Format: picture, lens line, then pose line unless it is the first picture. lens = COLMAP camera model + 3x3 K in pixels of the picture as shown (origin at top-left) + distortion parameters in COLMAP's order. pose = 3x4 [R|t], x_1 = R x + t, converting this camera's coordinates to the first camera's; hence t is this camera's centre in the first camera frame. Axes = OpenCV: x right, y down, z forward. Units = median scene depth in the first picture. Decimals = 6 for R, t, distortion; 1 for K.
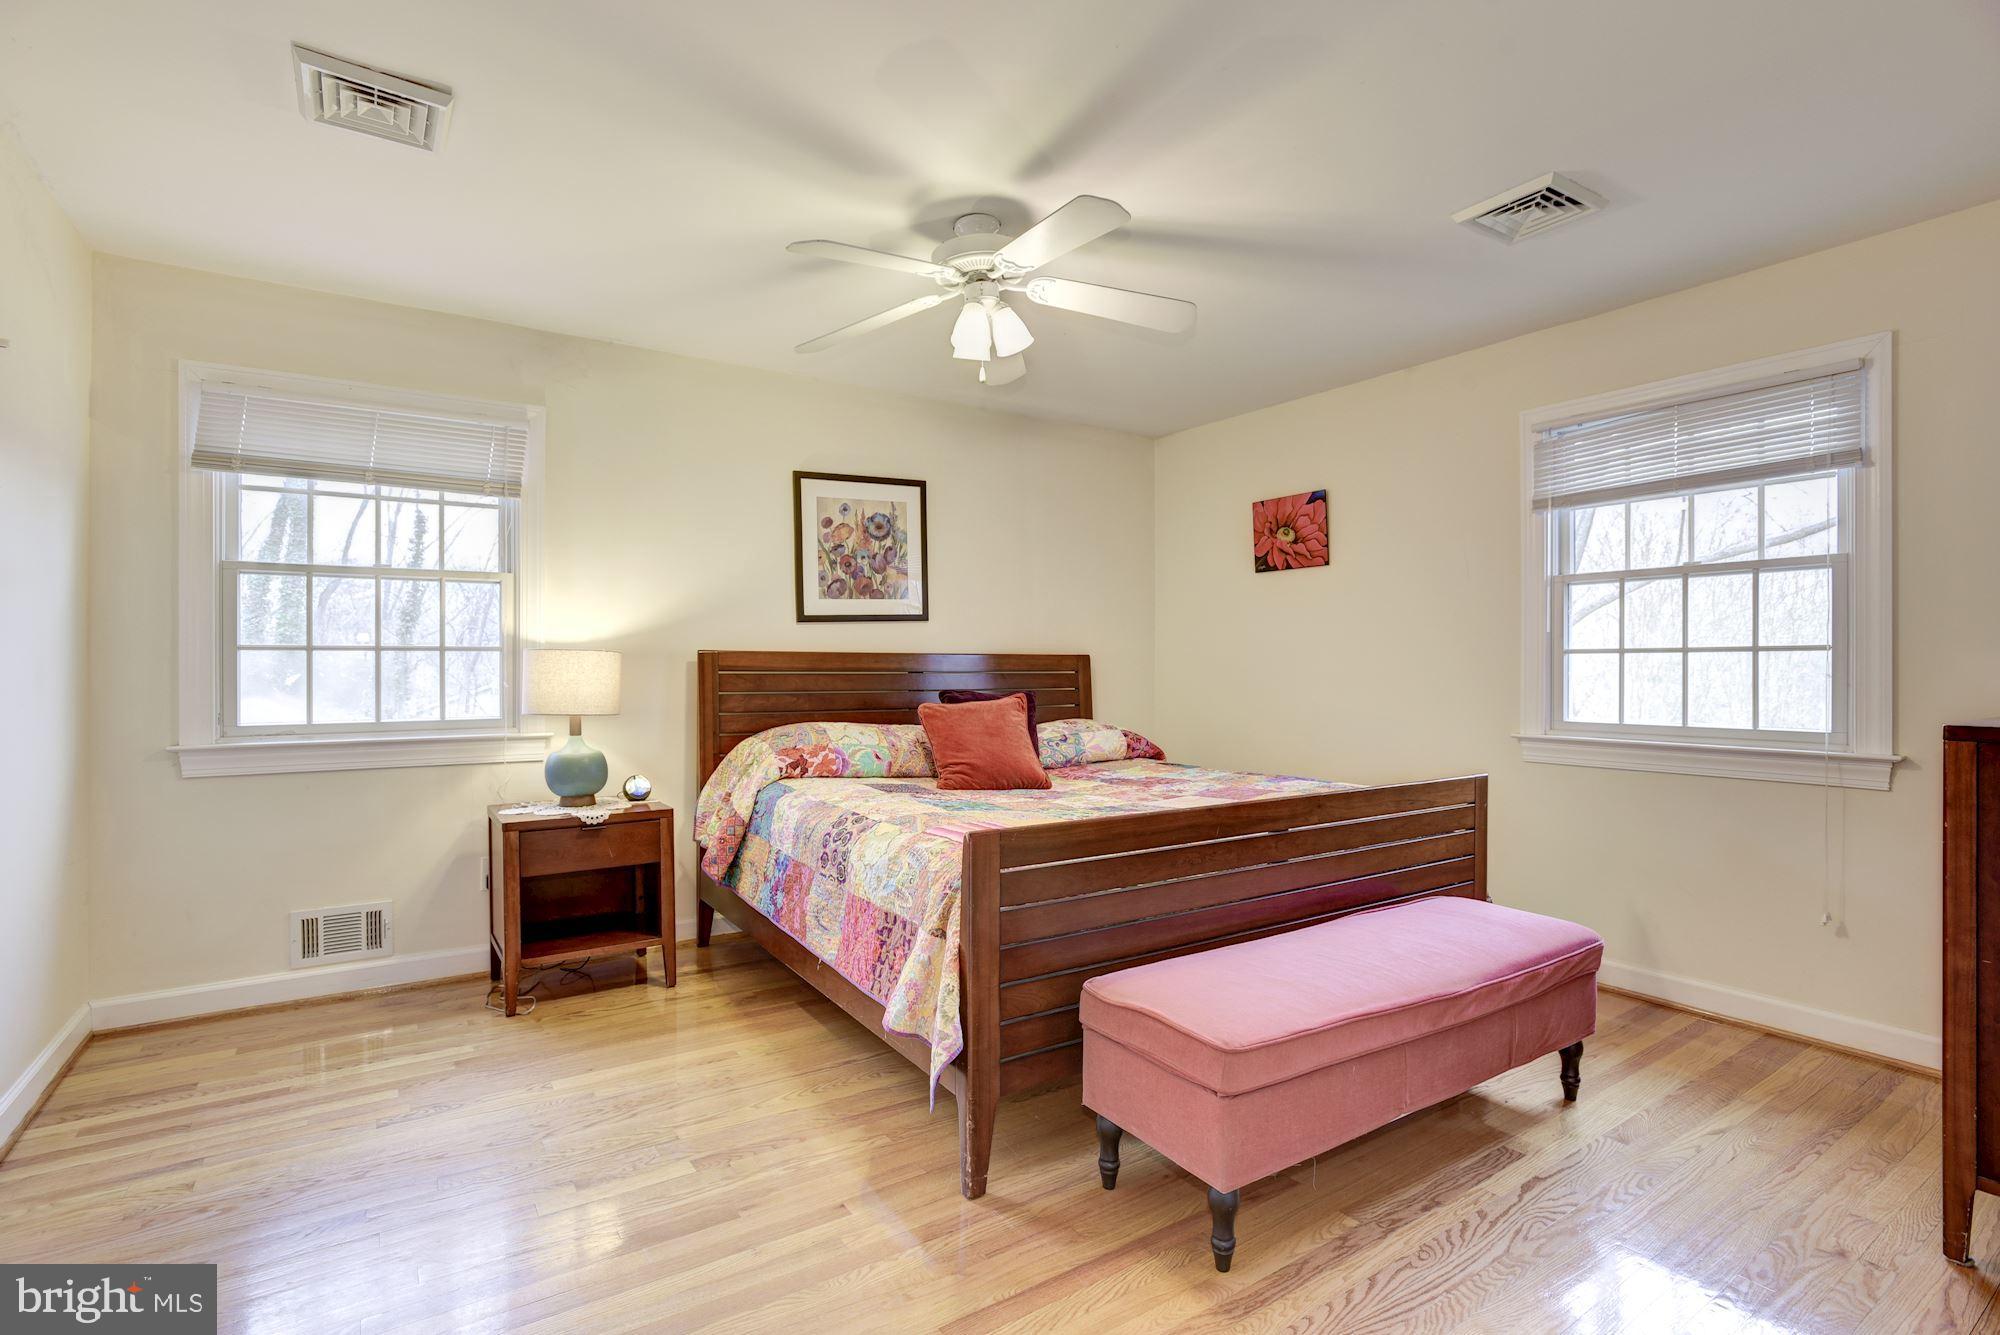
lens RADIAL K [[957.2, 0, 1002.4], [0, 957.2, 669.3], [0, 0, 1]] dist [-0.051427, 0.023346]
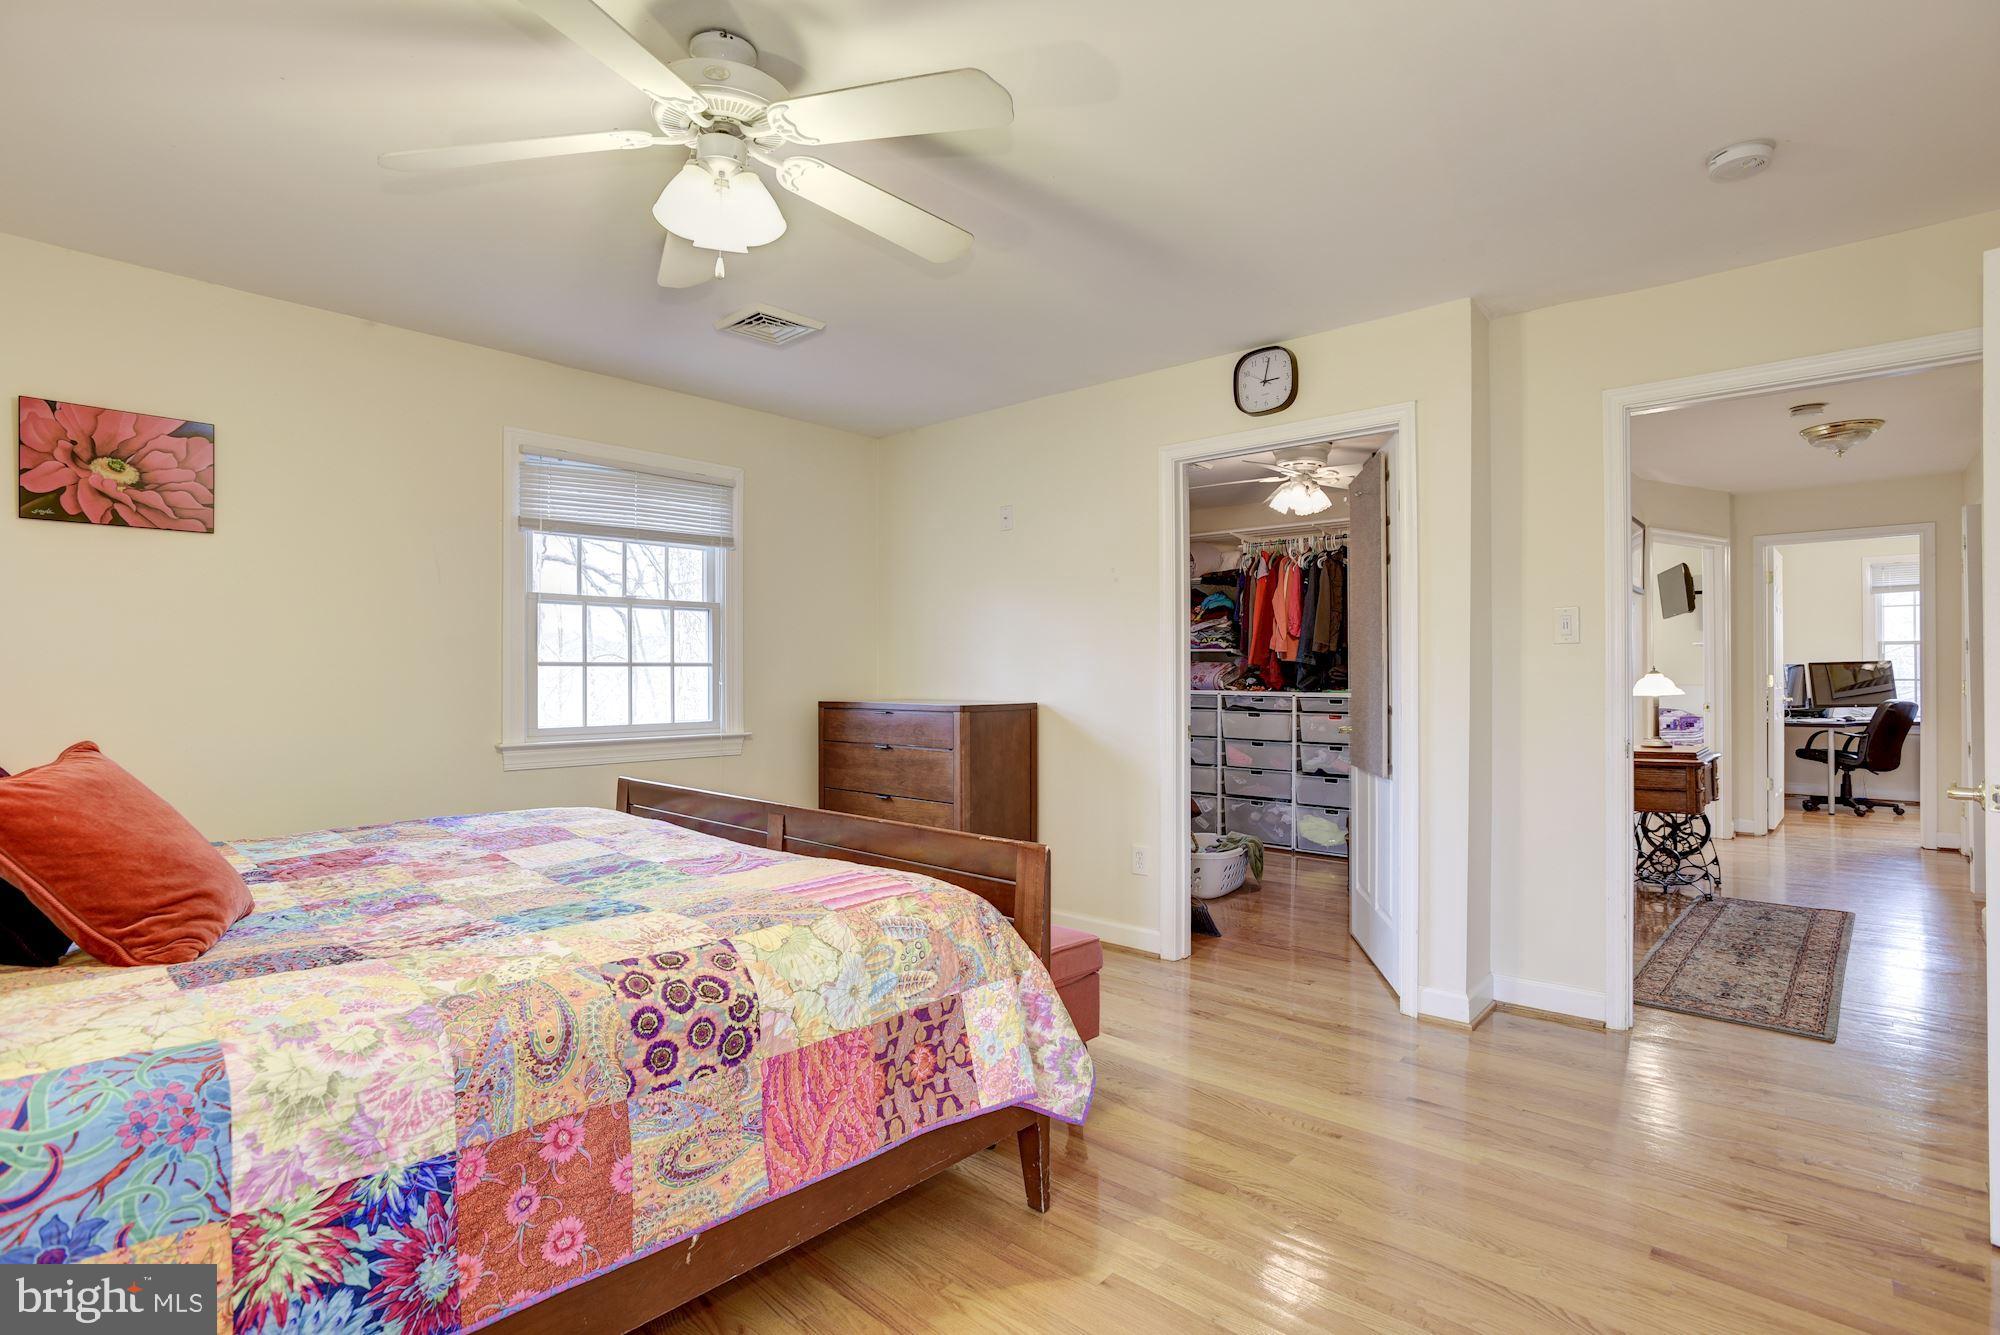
lens RADIAL K [[957.2, 0, 1002.4], [0, 957.2, 669.3], [0, 0, 1]] dist [-0.051427, 0.023346]
pose [[-0.257766, 0.006229, 0.966187, -0.640714], [0.004302, 0.999977, -0.005299, -0.005196], [-0.966198, 0.002791, -0.257787, 0.840998]]
